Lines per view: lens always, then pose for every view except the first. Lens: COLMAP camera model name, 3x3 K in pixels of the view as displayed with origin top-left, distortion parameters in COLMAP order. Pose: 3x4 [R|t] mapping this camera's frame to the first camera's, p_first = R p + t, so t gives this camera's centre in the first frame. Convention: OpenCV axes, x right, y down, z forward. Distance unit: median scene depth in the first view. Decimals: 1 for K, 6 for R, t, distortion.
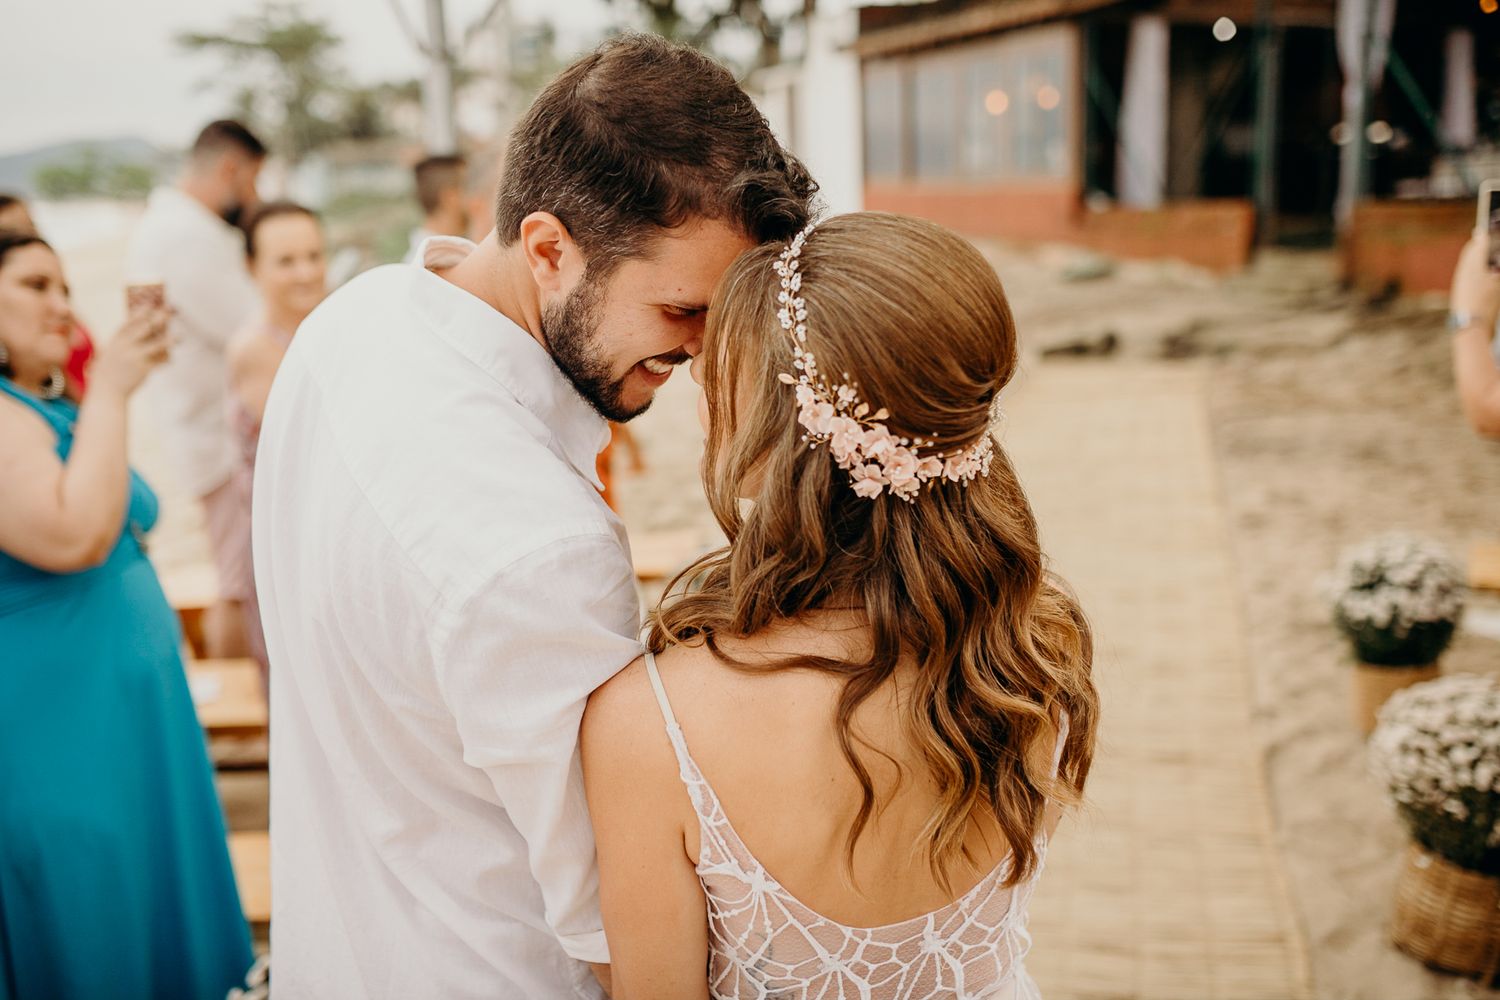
lens RADIAL K [[1436.8, 0, 750.0], [0, 1436.8, 500.0], [0, 0, 1]] dist [-0.065016, 0.091834]
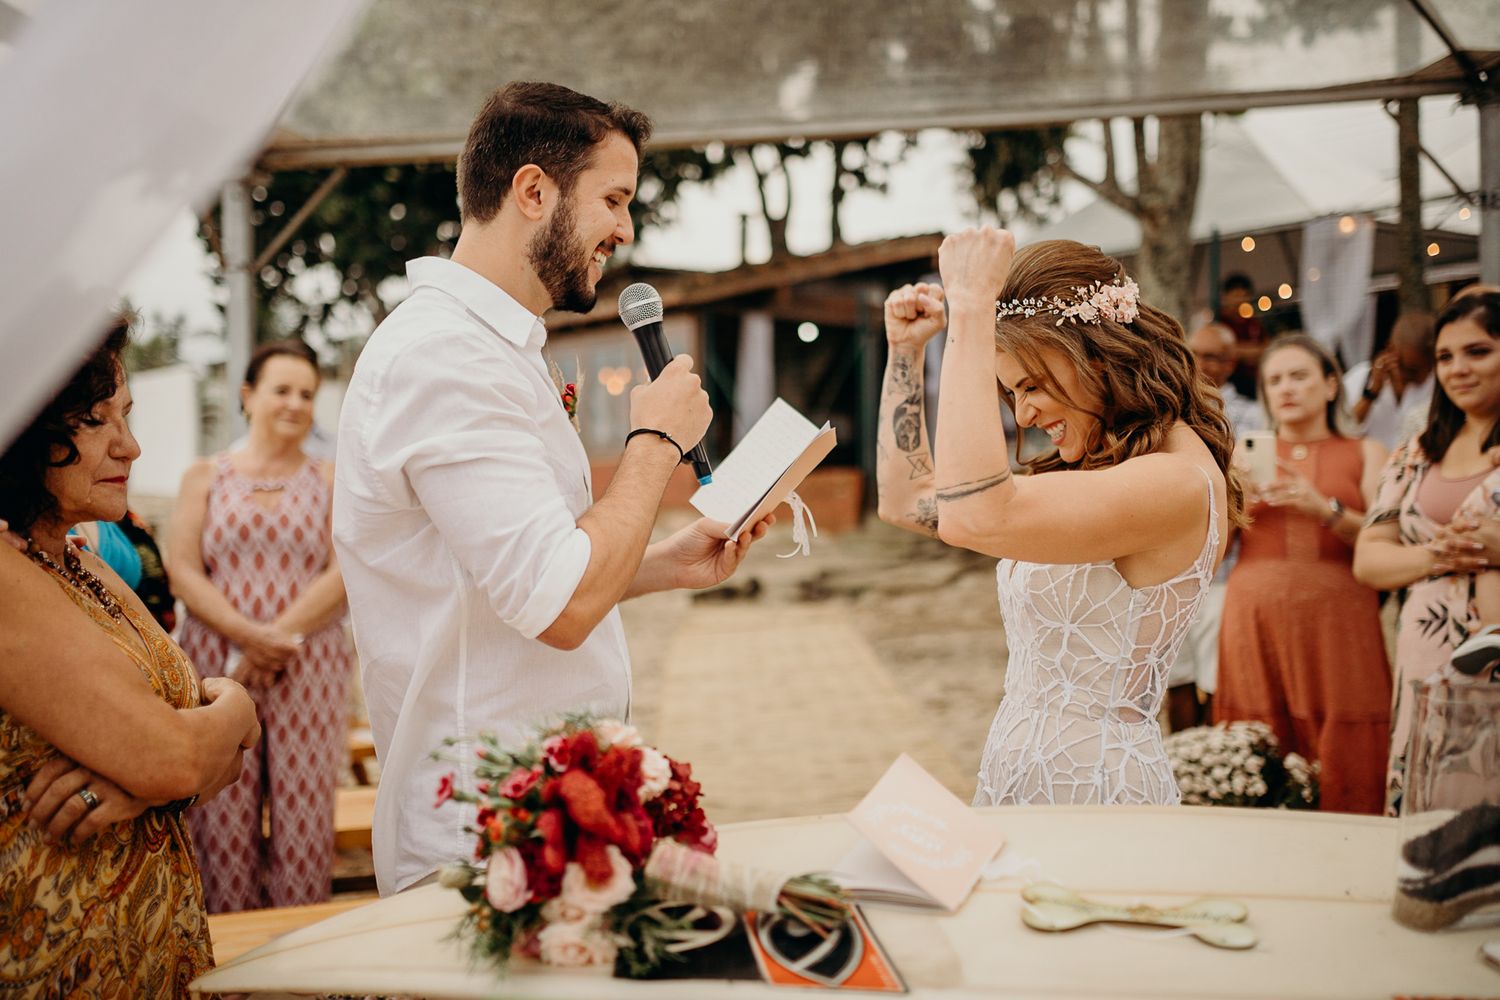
lens RADIAL K [[1436.8, 0, 750.0], [0, 1436.8, 500.0], [0, 0, 1]] dist [-0.065016, 0.091834]
pose [[0.955742, 0.016366, 0.293750, -0.115184], [0.044108, 0.979196, -0.198067, 0.064373], [-0.290880, 0.202258, 0.935137, -0.061735]]
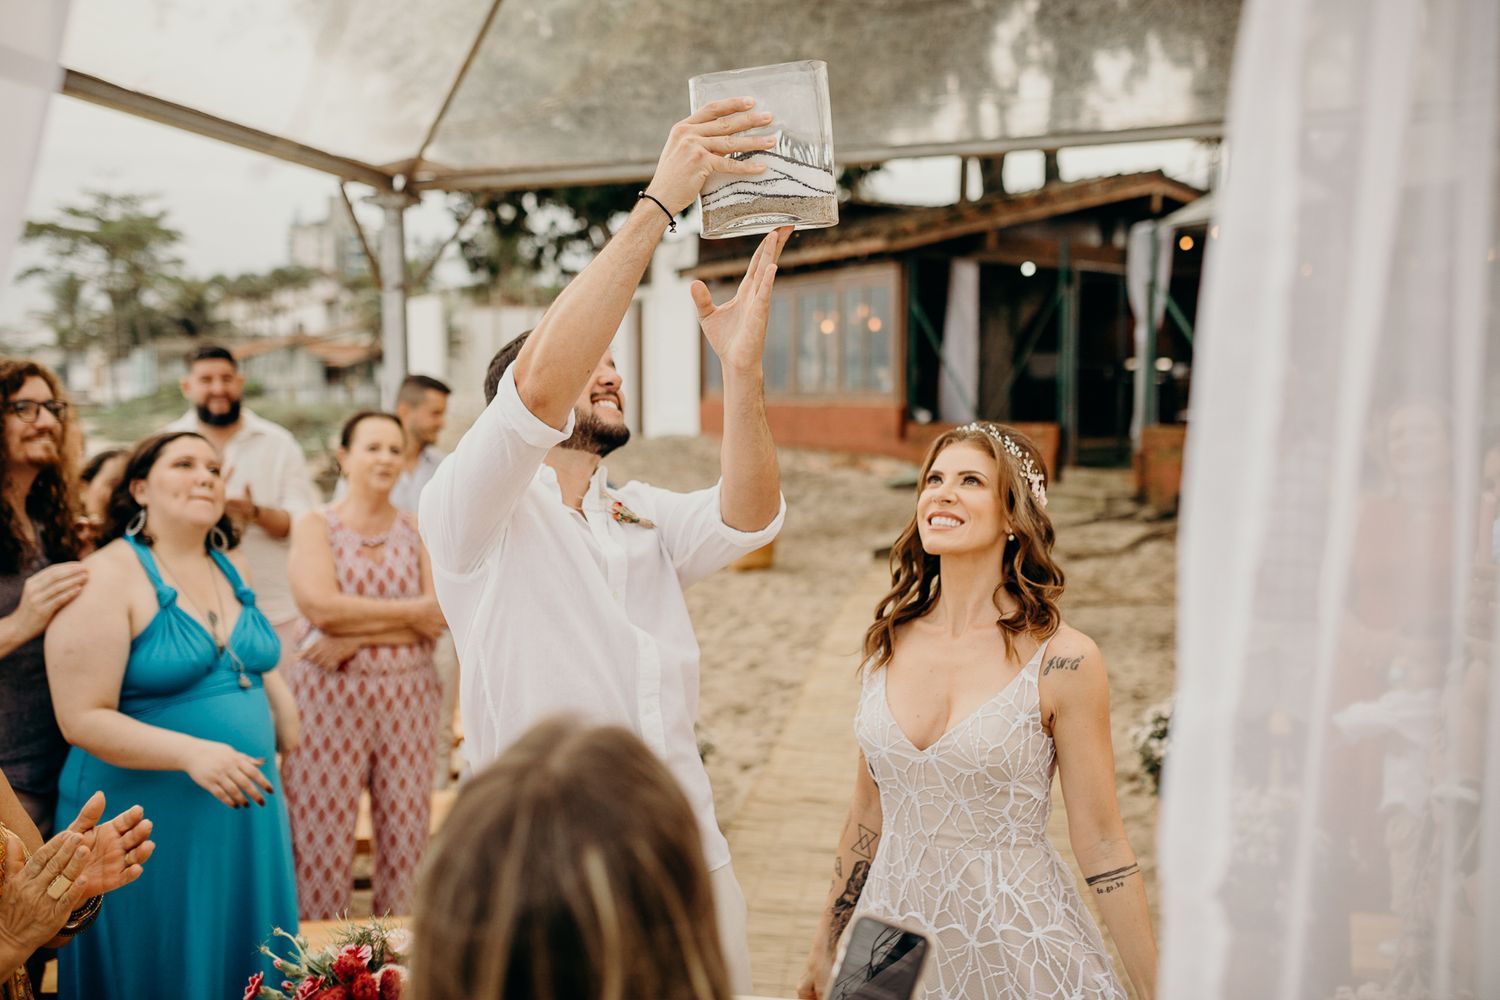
lens RADIAL K [[1436.8, 0, 750.0], [0, 1436.8, 500.0], [0, 0, 1]] dist [-0.065016, 0.091834]
pose [[0.991746, 0.021567, 0.126392, -0.052467], [-0.003708, 0.990164, -0.139862, 0.017761], [-0.128166, 0.138239, 0.982071, -0.121470]]
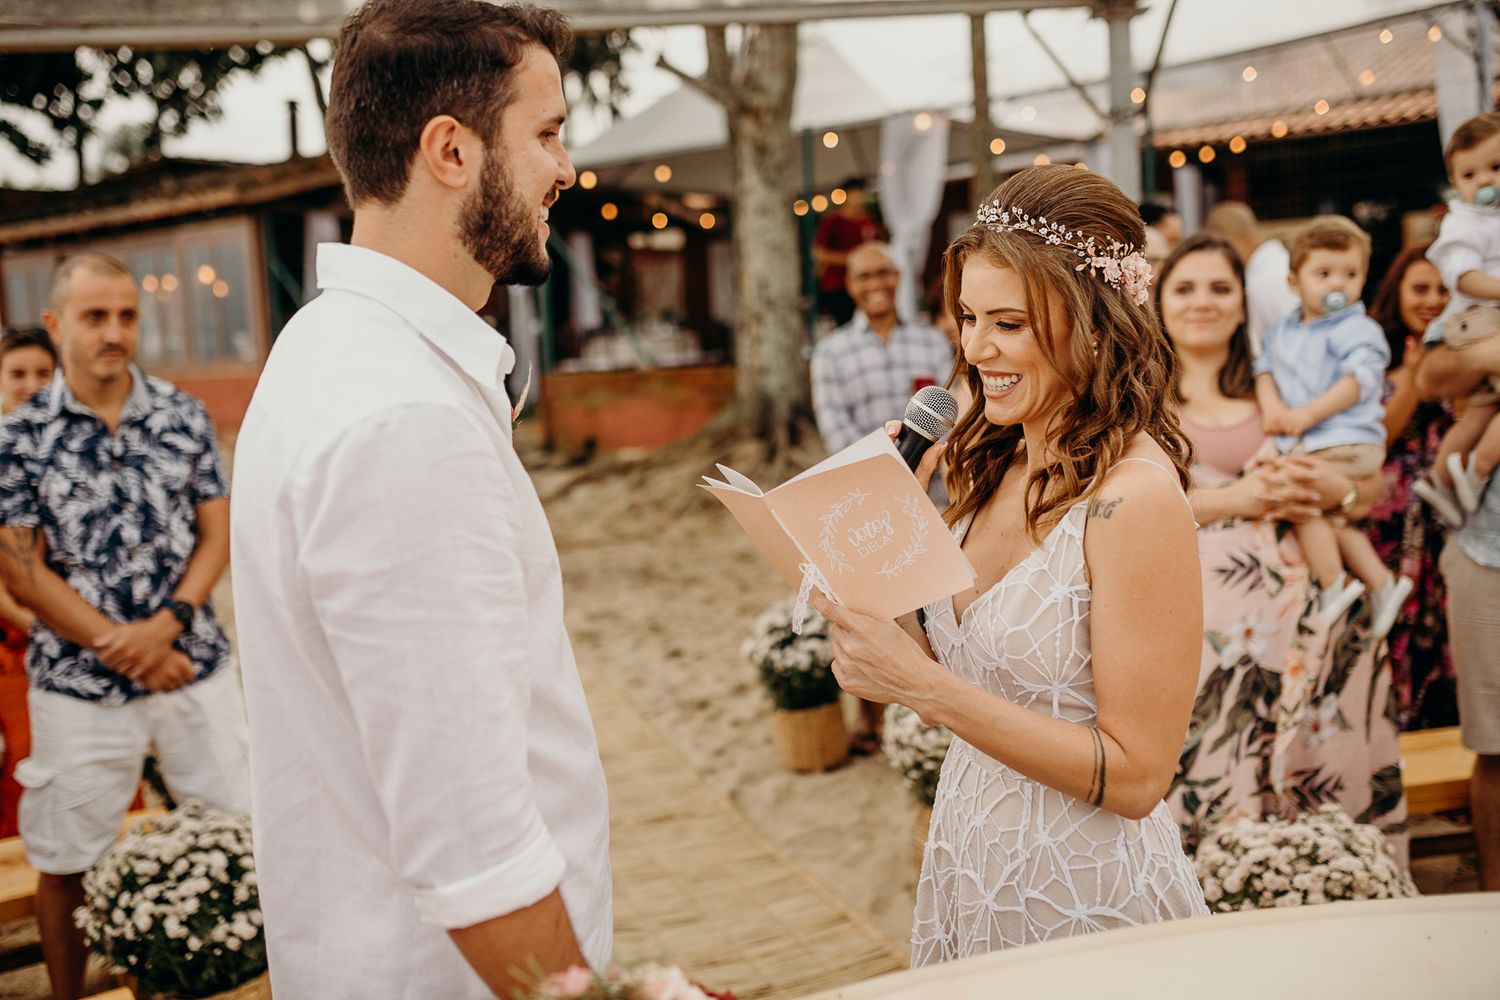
lens RADIAL K [[1436.8, 0, 750.0], [0, 1436.8, 500.0], [0, 0, 1]] dist [-0.065016, 0.091834]
pose [[0.821644, -0.066371, 0.566123, -0.139353], [0.144900, 0.984891, -0.094835, 0.028924], [-0.551276, 0.159952, 0.818847, 0.009192]]
